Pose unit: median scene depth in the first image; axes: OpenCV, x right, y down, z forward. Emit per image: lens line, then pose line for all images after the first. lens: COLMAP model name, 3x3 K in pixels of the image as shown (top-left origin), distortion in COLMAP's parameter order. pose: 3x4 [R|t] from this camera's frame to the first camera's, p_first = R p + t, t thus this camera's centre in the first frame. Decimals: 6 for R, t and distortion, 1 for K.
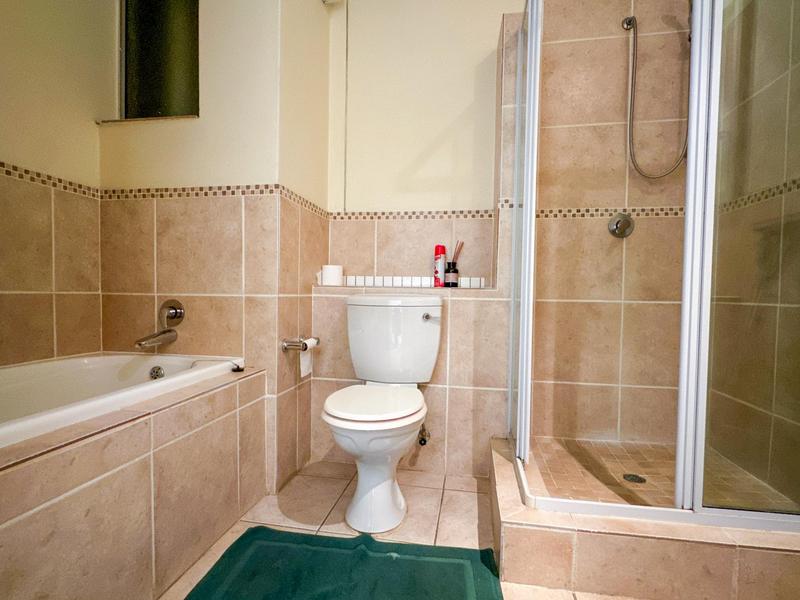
lens RADIAL K [[410.1, 0, 401.8], [0, 410.1, 291.6], [0, 0, 1]] dist [-0.000378, 0.000662]
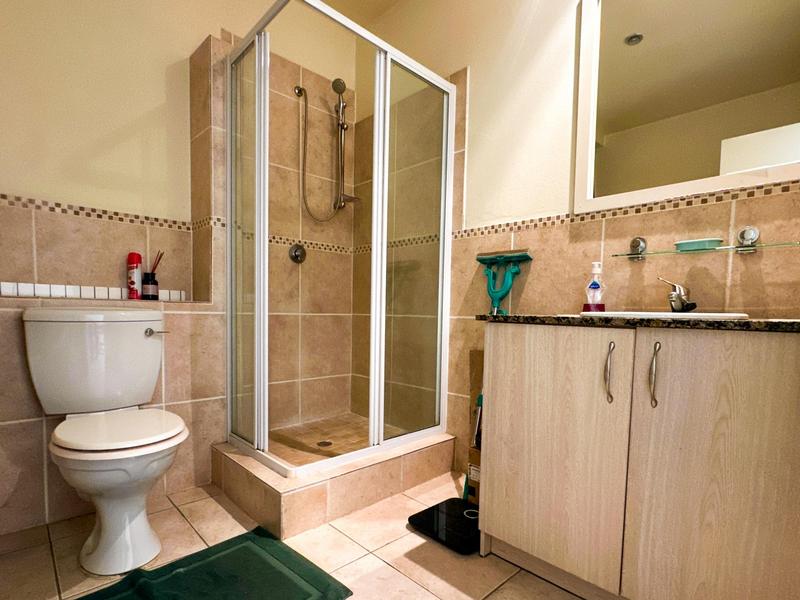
lens RADIAL K [[411.4, 0, 399.5], [0, 411.4, 310.9], [0, 0, 1]] dist [-0.000697, 0.000373]
pose [[0.601544, -0.002053, 0.798837, -0.300726], [-0.012518, 0.999850, 0.011996, -0.004314], [-0.798741, -0.017216, 0.601428, -0.010543]]
